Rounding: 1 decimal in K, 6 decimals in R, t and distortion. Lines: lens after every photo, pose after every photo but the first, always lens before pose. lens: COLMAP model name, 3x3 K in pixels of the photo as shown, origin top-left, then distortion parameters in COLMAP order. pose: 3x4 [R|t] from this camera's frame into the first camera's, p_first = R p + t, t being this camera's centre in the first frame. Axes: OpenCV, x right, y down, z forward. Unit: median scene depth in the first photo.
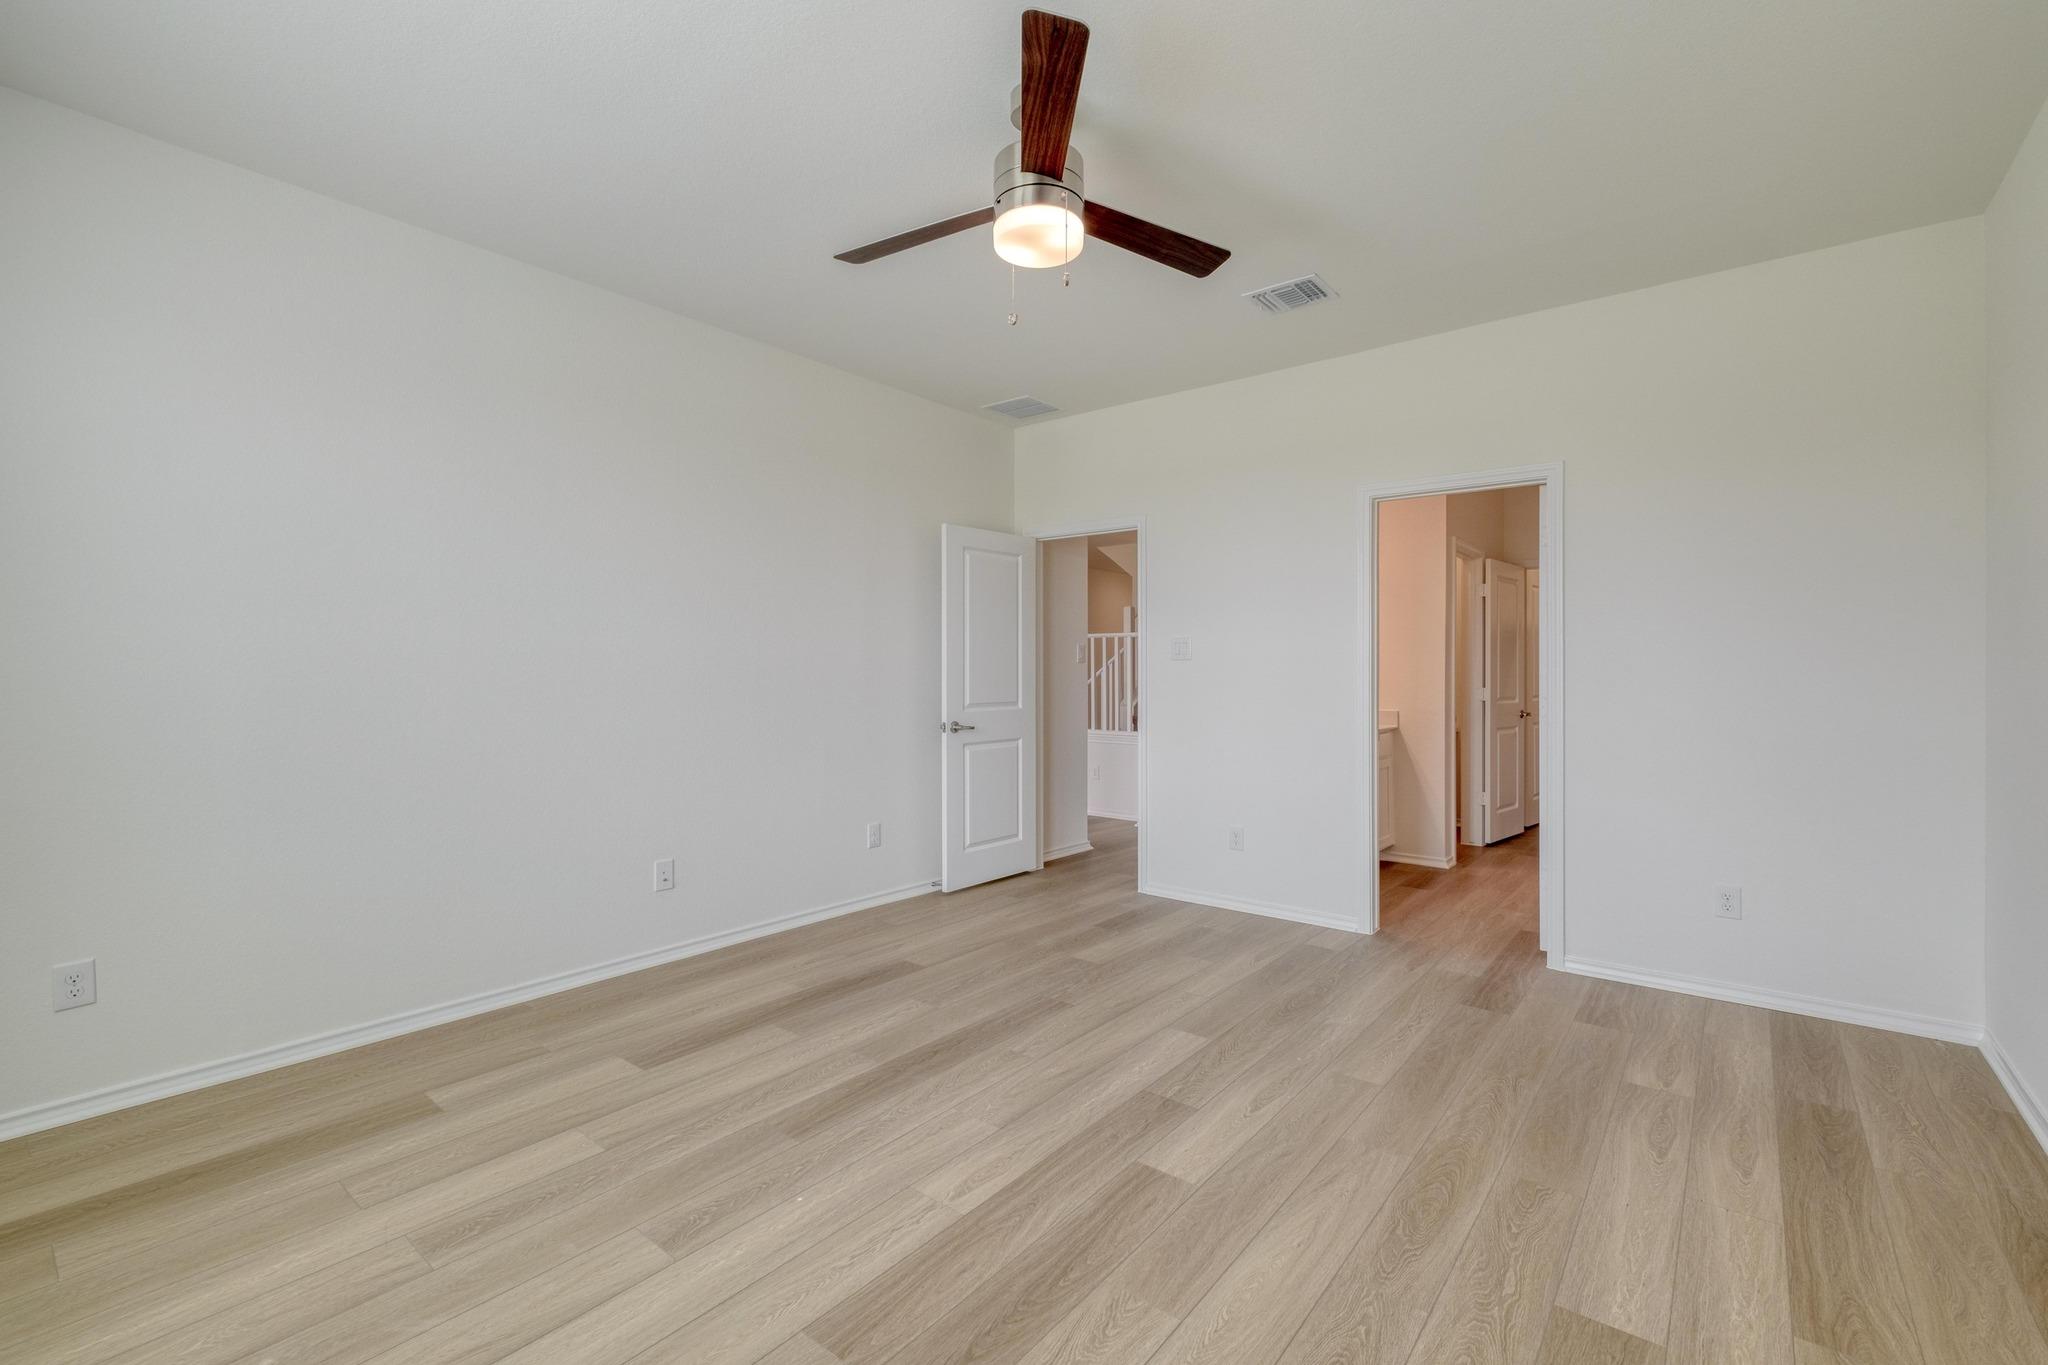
lens RADIAL K [[883.4, 0, 1031.9], [0, 883.4, 678.2], [0, 0, 1]] dist [0.009044, -0.005736]
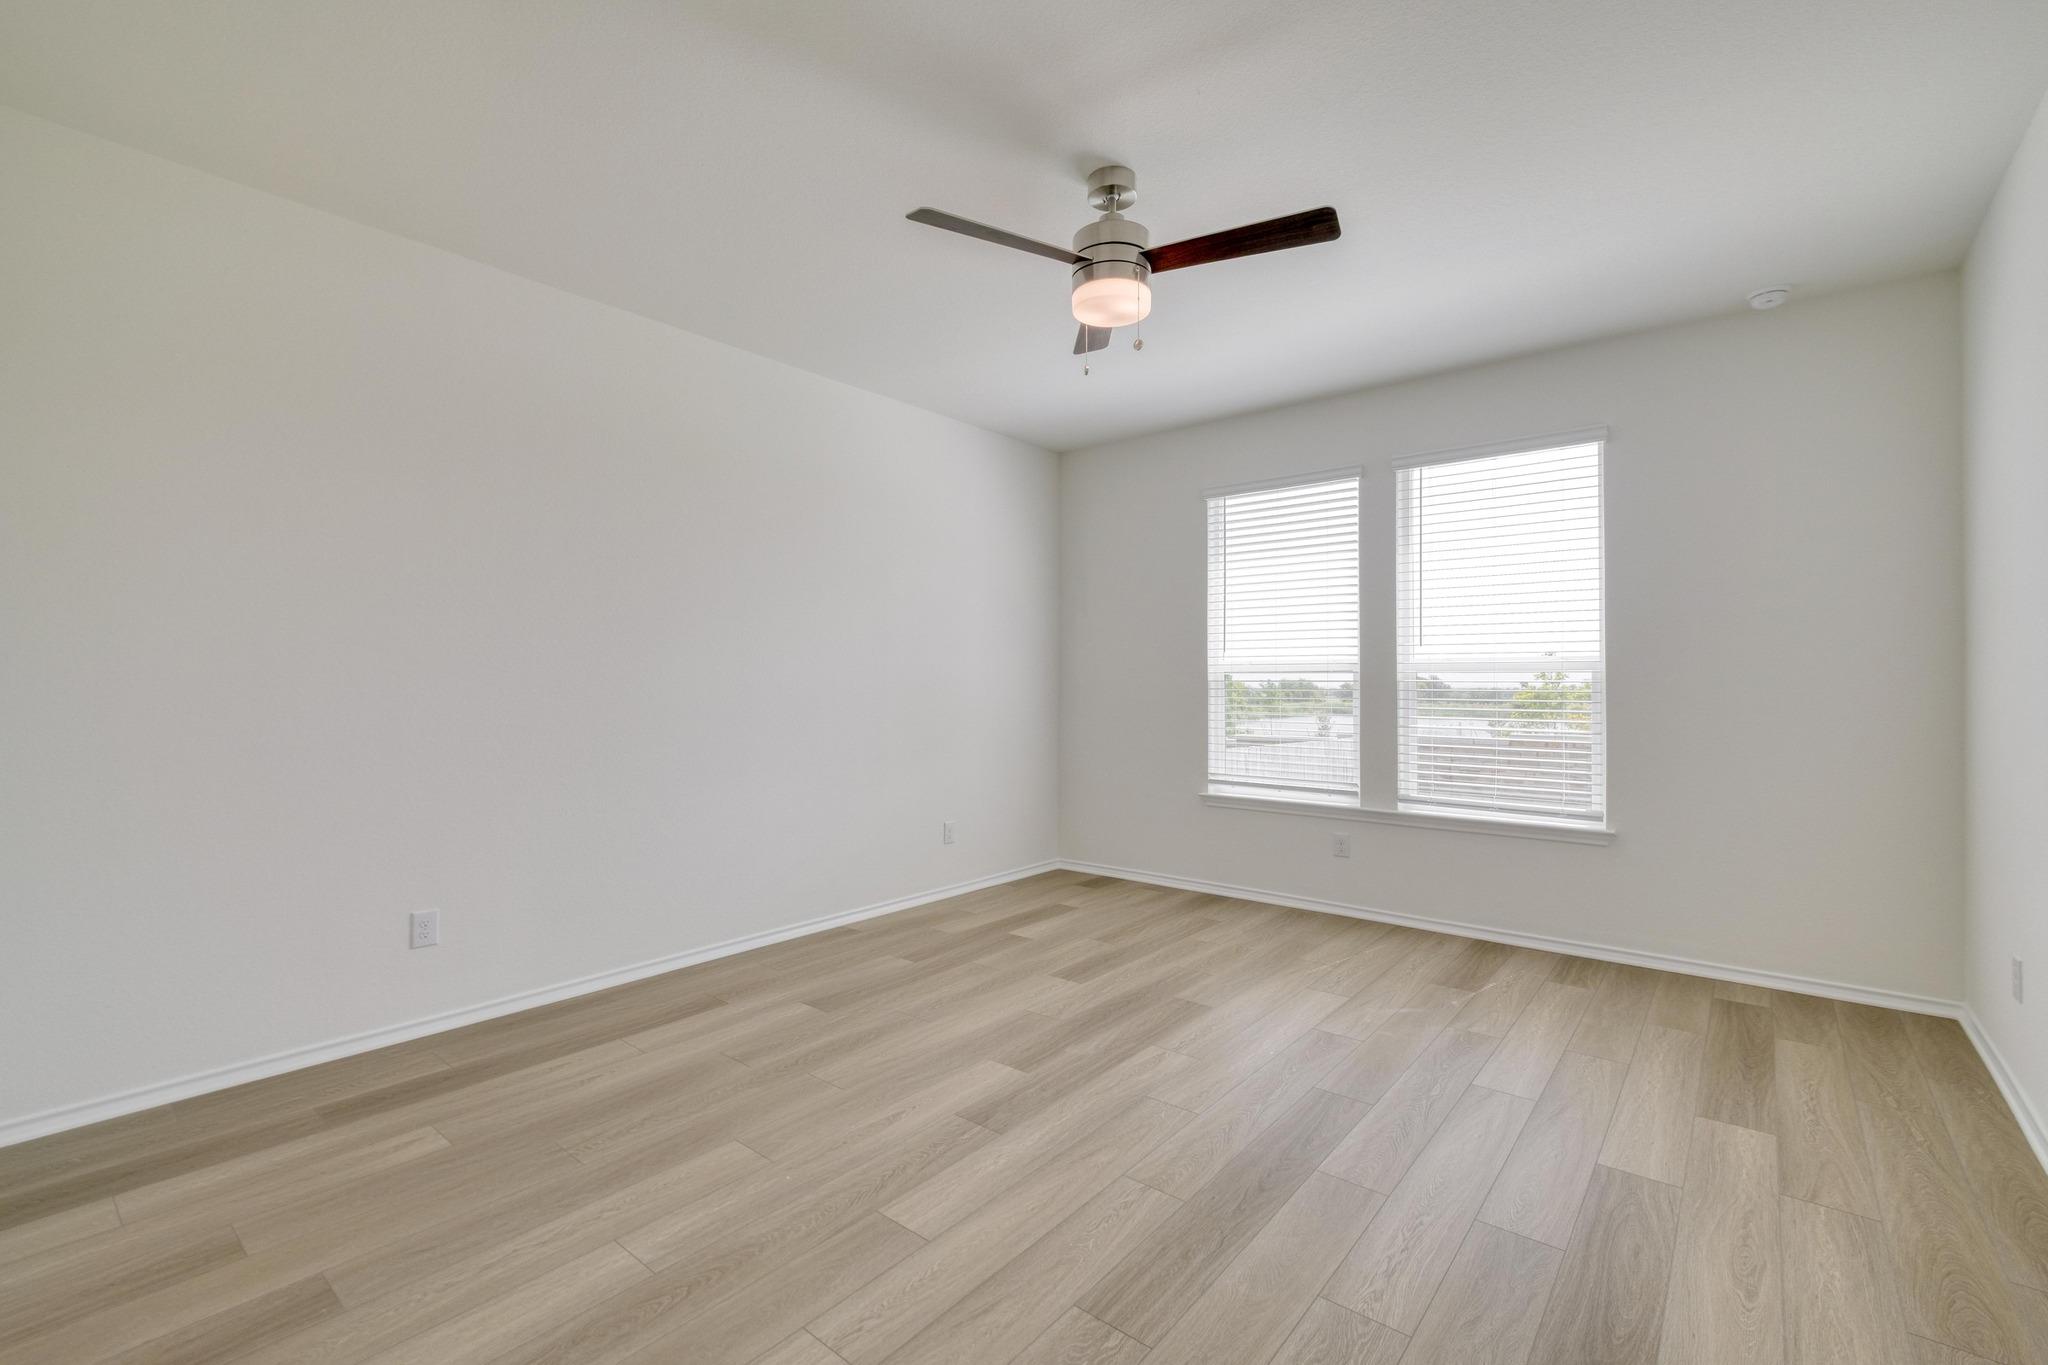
lens RADIAL K [[883.4, 0, 1013.5], [0, 883.4, 681.5], [0, 0, 1]] dist [0.009044, -0.005736]
pose [[-0.999499, -0.003286, 0.031495, 0.089091], [-0.003123, 0.999981, 0.005227, -0.012584], [-0.031511, 0.005126, -0.999490, 1.963859]]
